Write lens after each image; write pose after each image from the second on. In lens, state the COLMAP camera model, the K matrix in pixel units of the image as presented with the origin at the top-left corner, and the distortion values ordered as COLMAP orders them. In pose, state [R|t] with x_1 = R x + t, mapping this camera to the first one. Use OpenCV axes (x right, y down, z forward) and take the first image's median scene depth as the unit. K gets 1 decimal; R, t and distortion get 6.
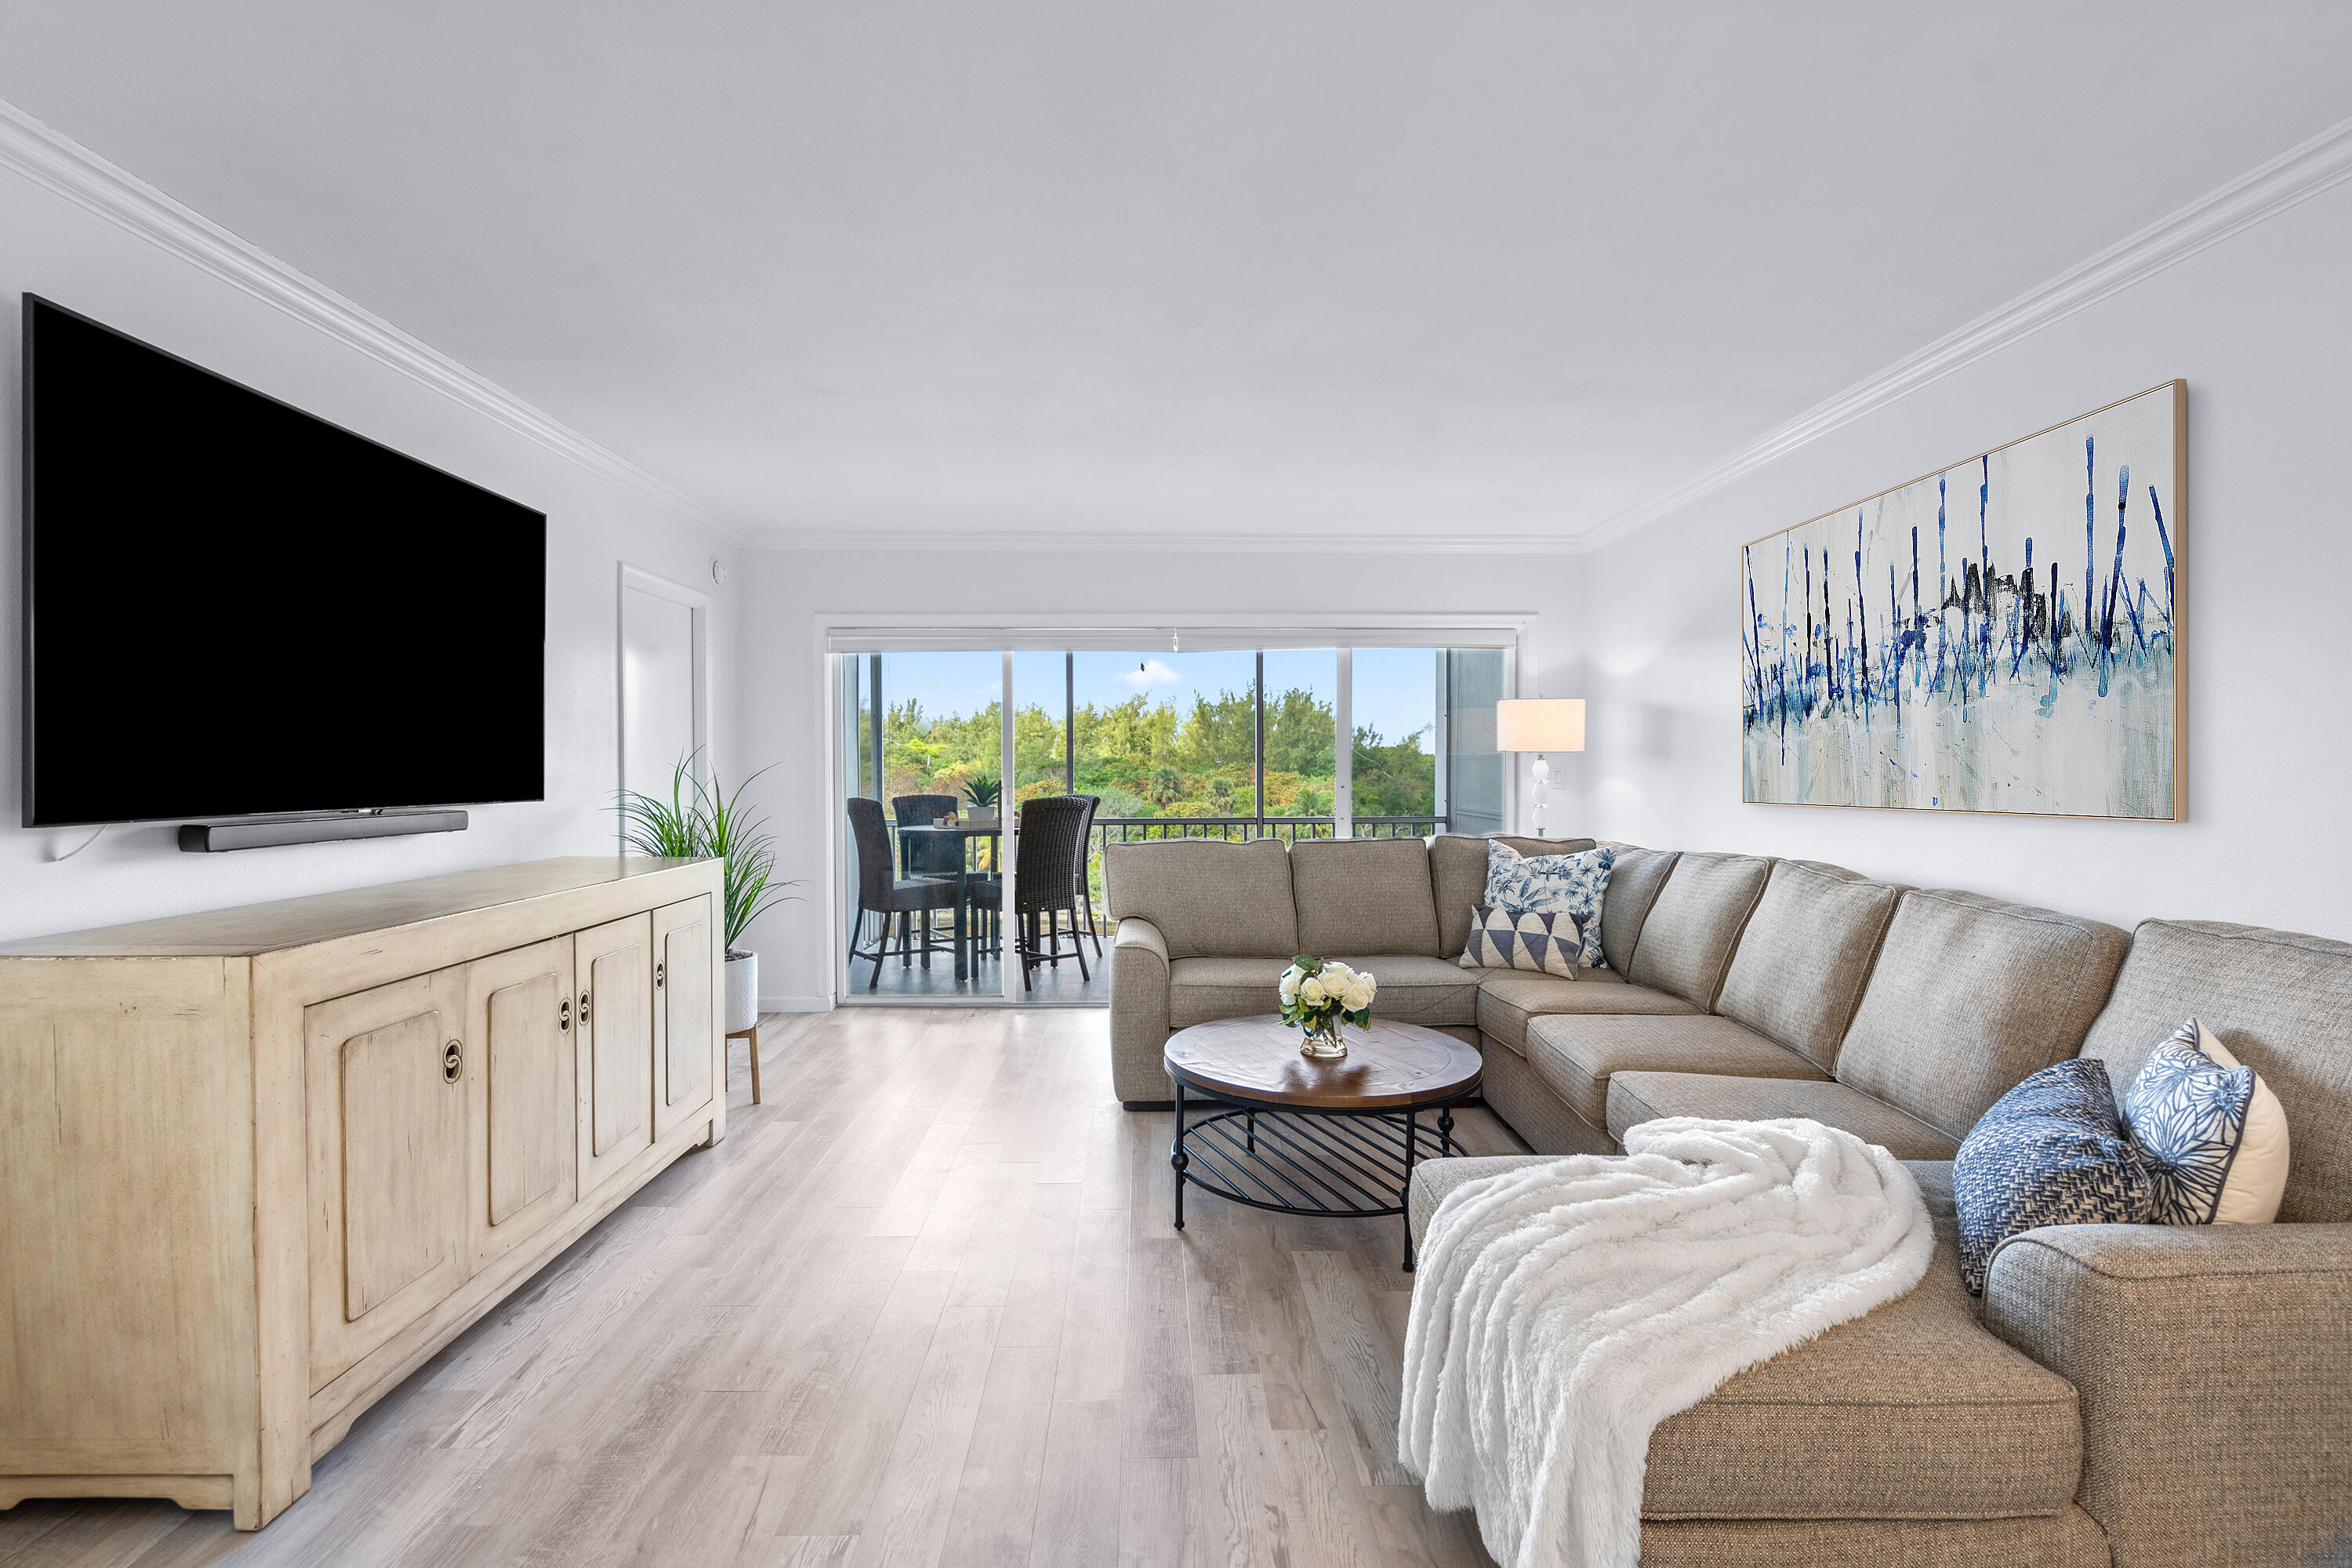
lens RADIAL K [[1094.8, 0, 1143.2], [0, 1094.8, 774.3], [0, 0, 1]] dist [-0.009237, 0.002256]
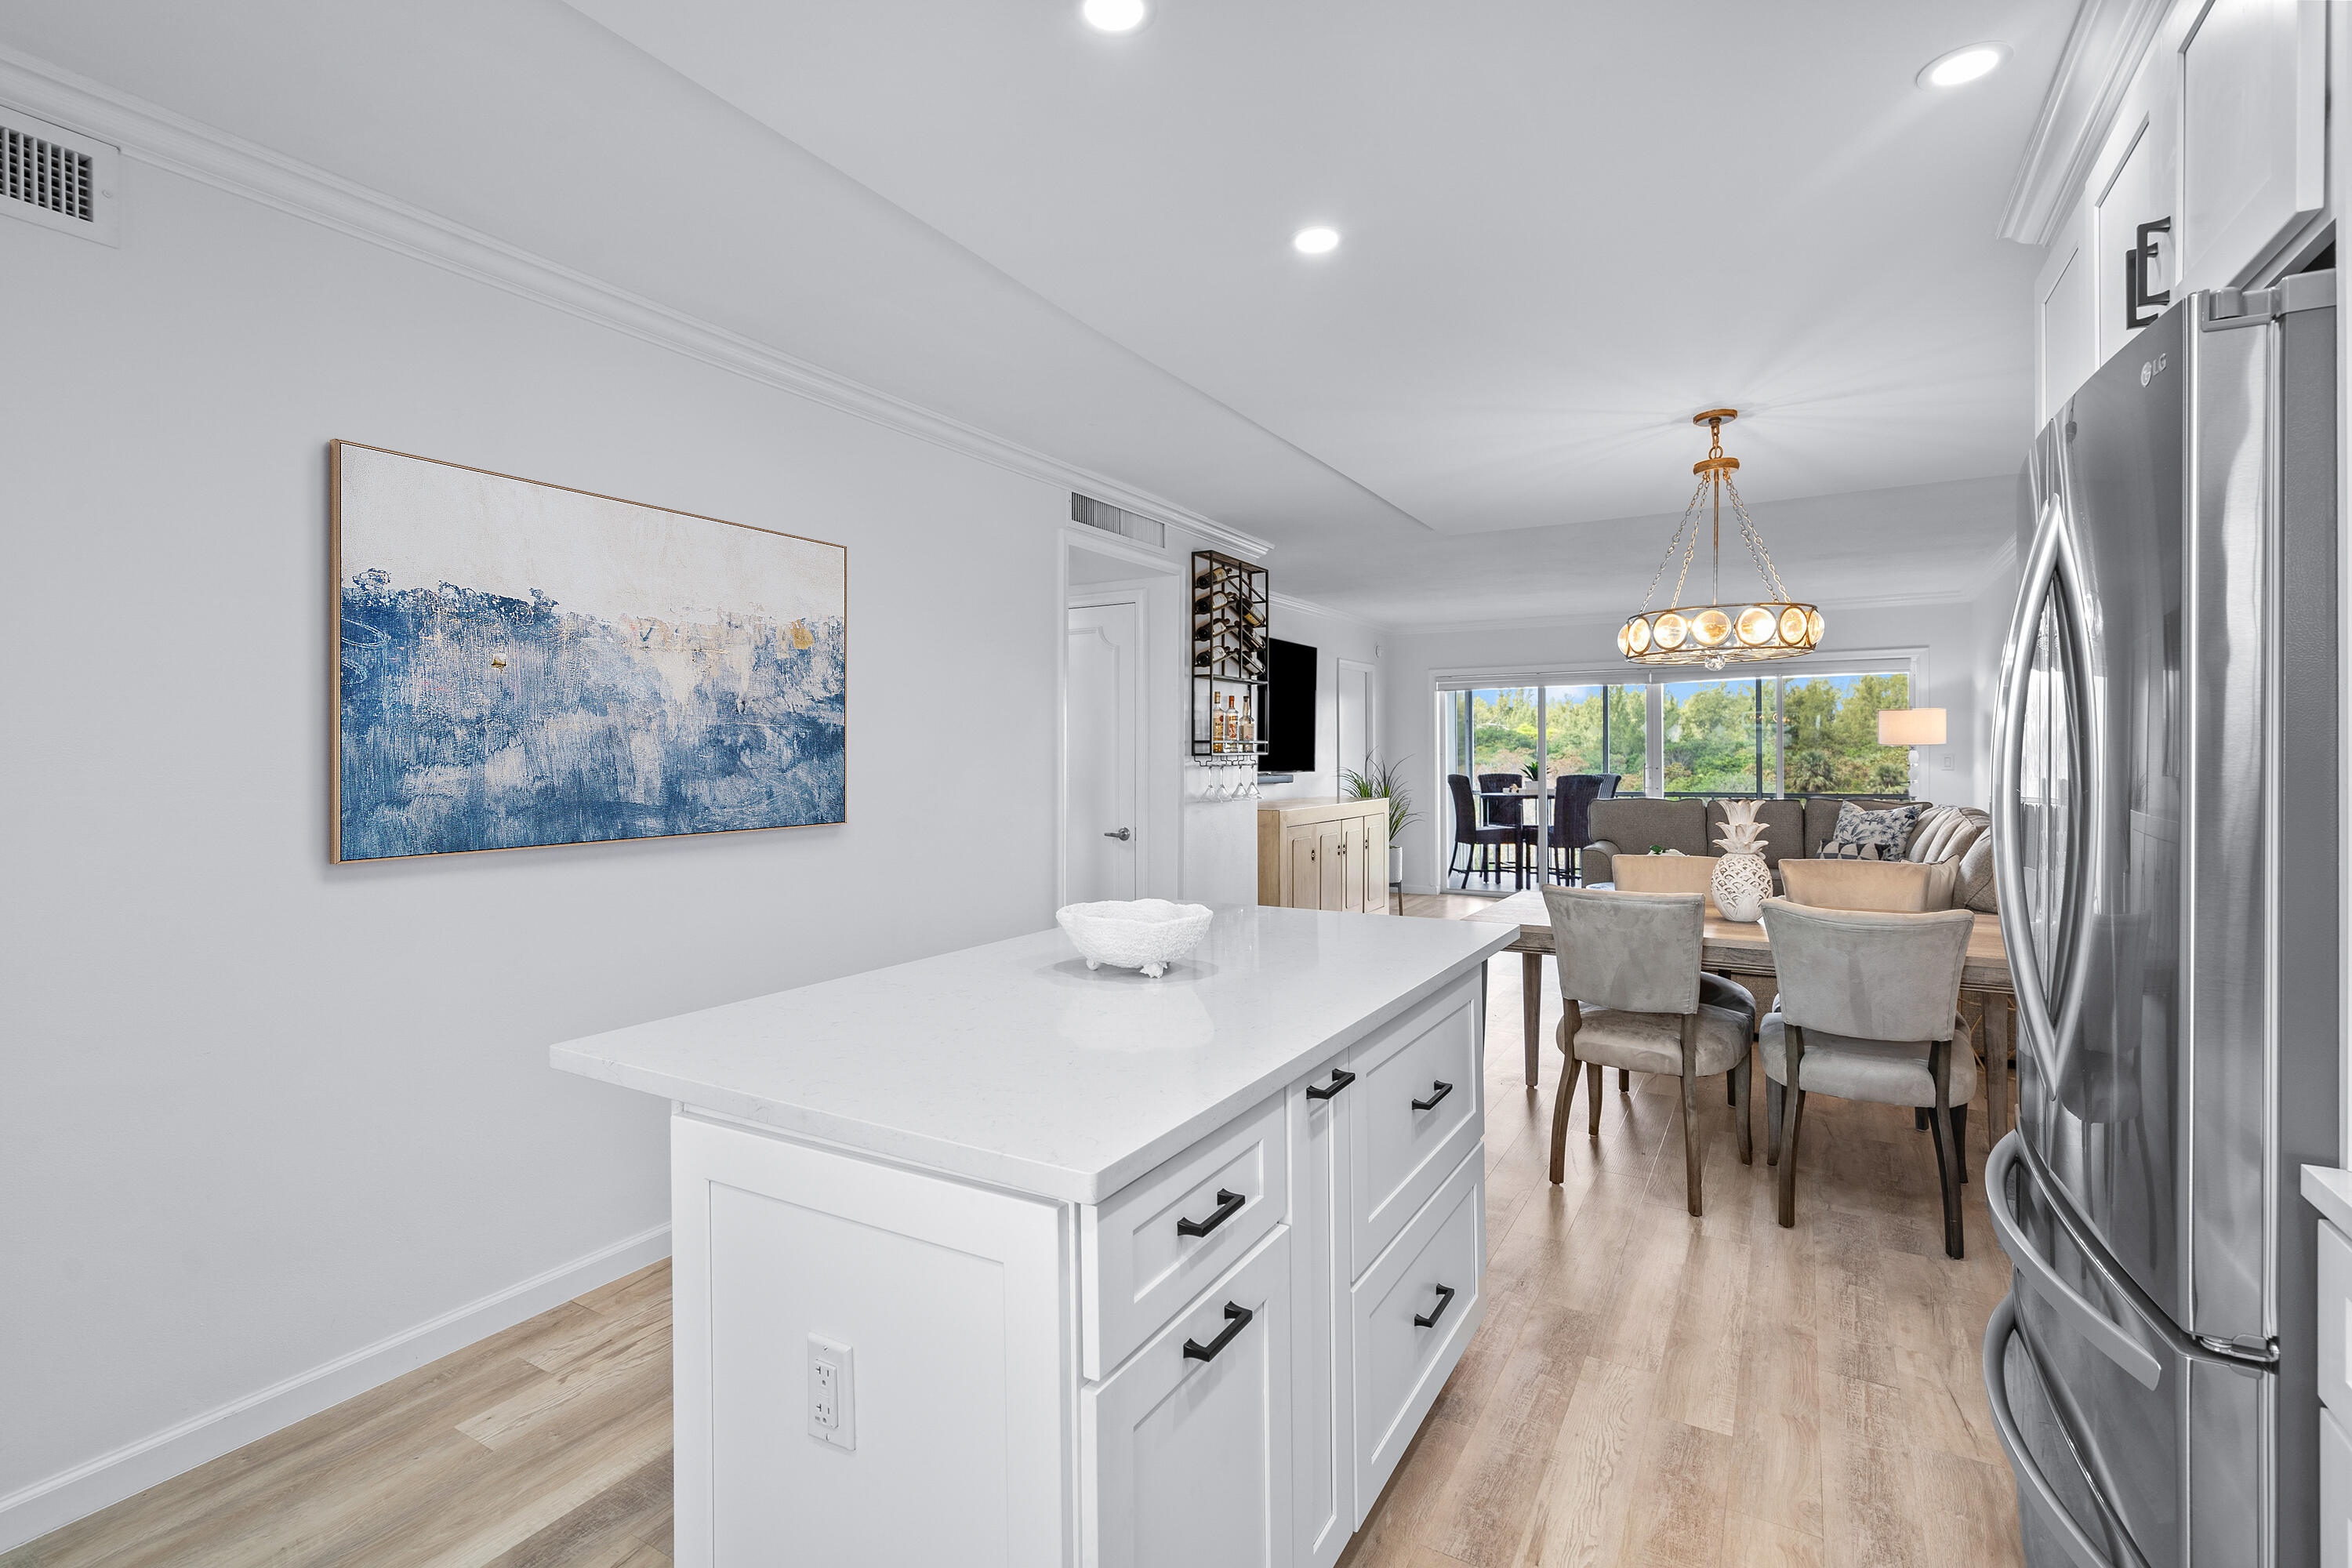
lens RADIAL K [[1094.8, 0, 1129.8], [0, 1094.8, 740.8], [0, 0, 1]] dist [-0.009237, 0.002256]
pose [[0.850358, -0.007306, -0.526153, 0.297662], [-0.001288, 0.999872, -0.015965, -0.002767], [0.526203, 0.014253, 0.850240, -1.028660]]
